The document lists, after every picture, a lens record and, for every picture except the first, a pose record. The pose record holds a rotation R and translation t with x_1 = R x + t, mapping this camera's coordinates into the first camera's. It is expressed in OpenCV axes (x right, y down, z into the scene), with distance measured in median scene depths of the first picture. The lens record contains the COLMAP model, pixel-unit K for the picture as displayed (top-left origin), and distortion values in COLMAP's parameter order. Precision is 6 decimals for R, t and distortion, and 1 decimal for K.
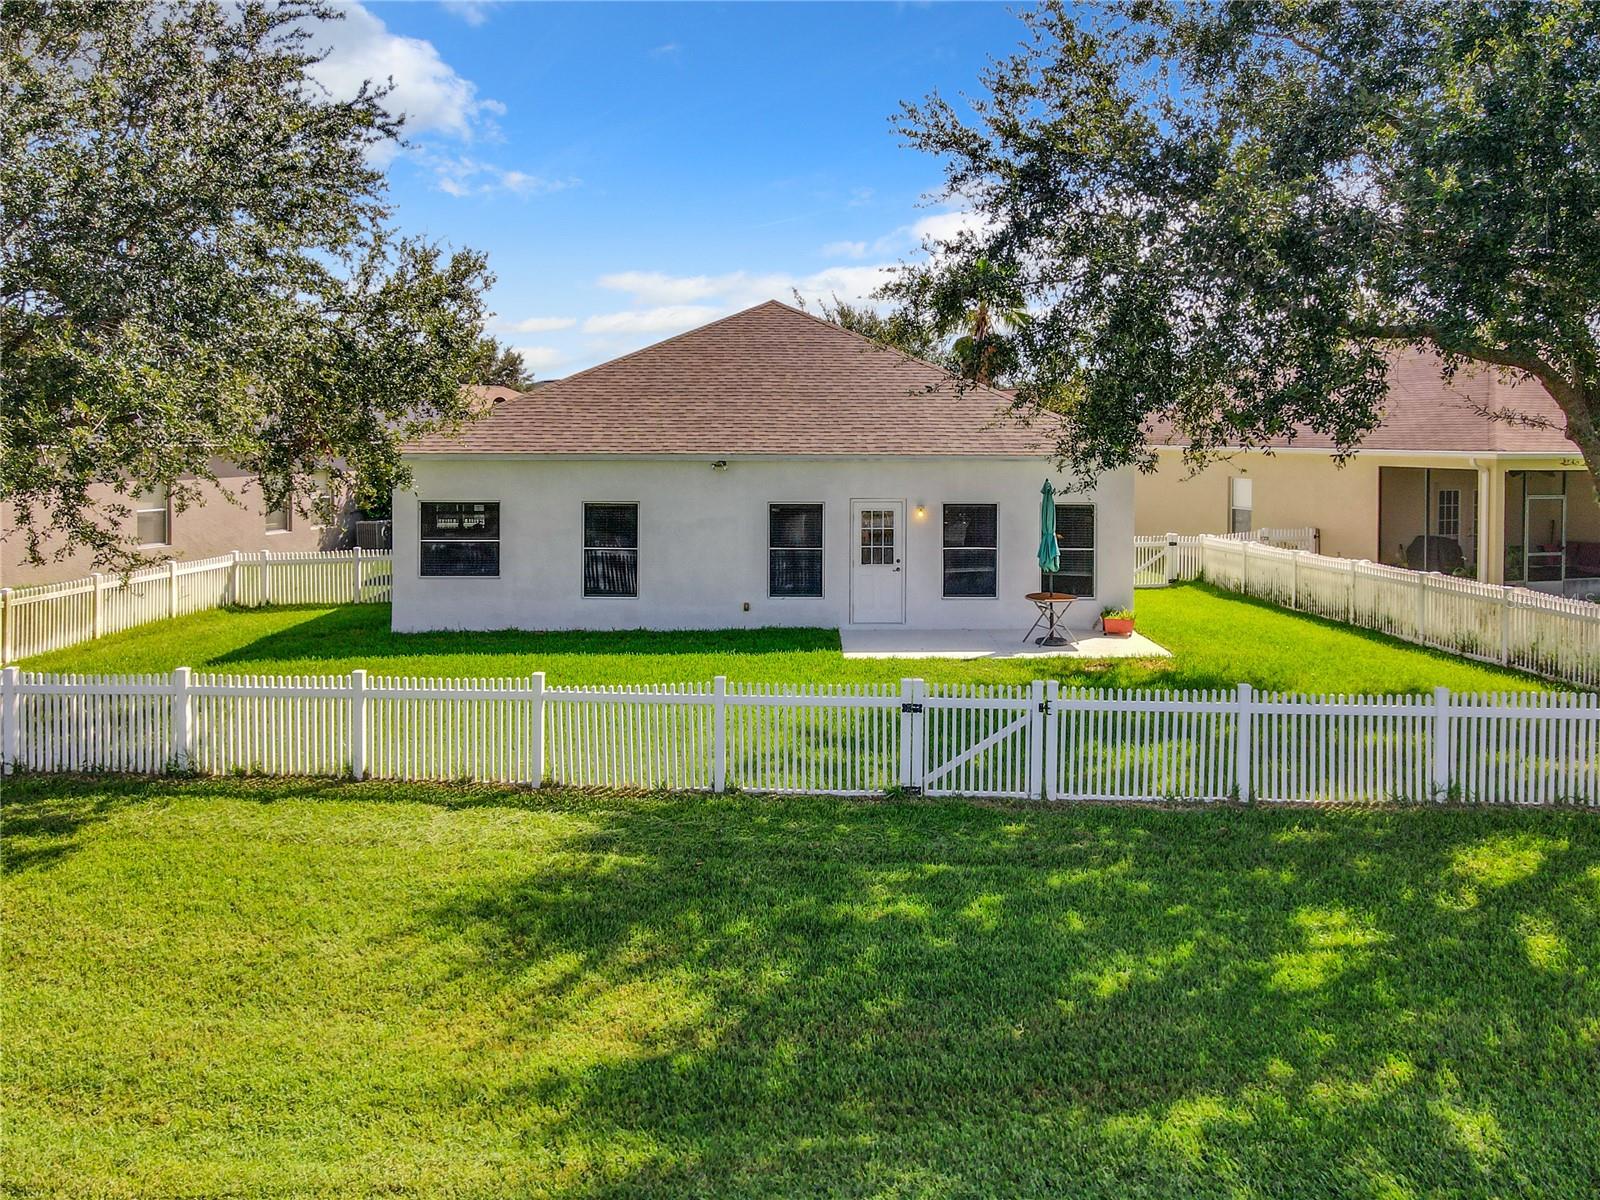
lens RADIAL K [[1194.5, 0, 799.9], [0, 1194.5, 533.1], [0, 0, 1]] dist [0.013934, 0.006064]
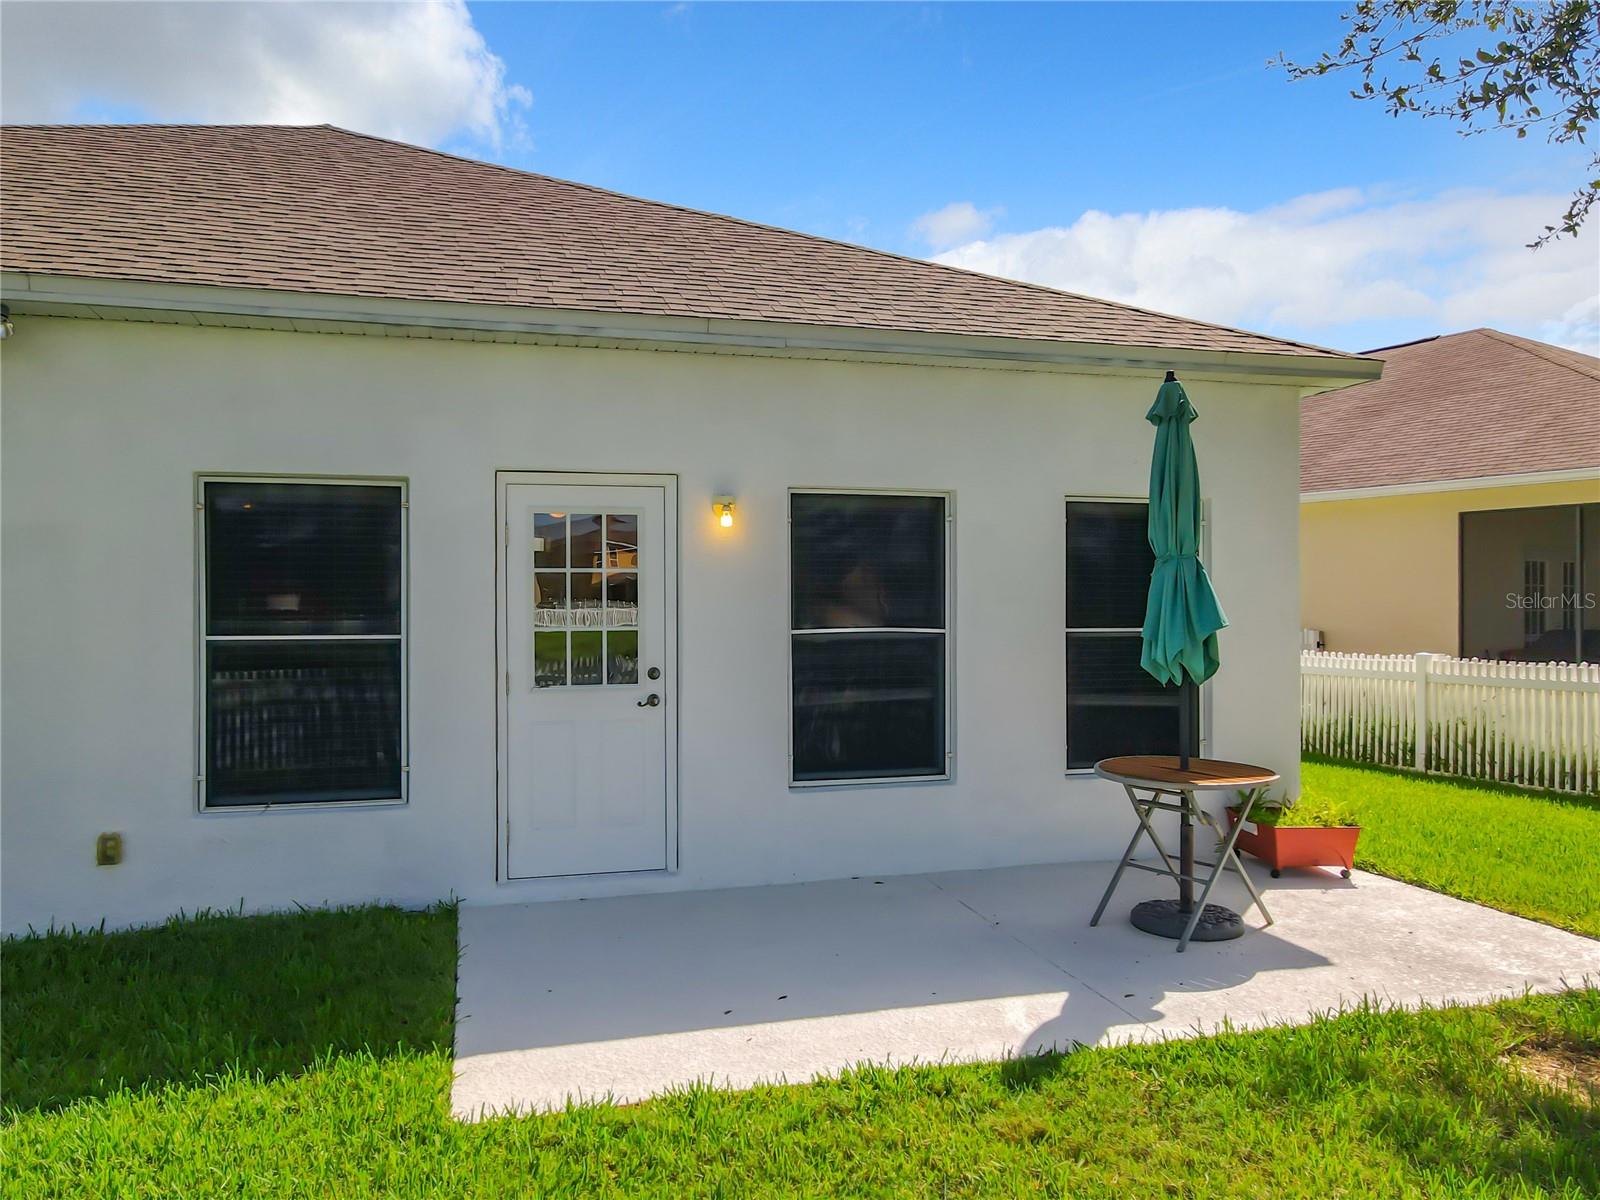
lens RADIAL K [[1206.5, 0, 792.1], [0, 1206.5, 601.5], [0, 0, 1]] dist [-0.008081, 0.070128]
pose [[0.968595, -0.004732, 0.248598, 0.039188], [0.012841, 0.999437, -0.031009, 0.014719], [-0.248311, 0.033227, 0.968110, 0.683403]]
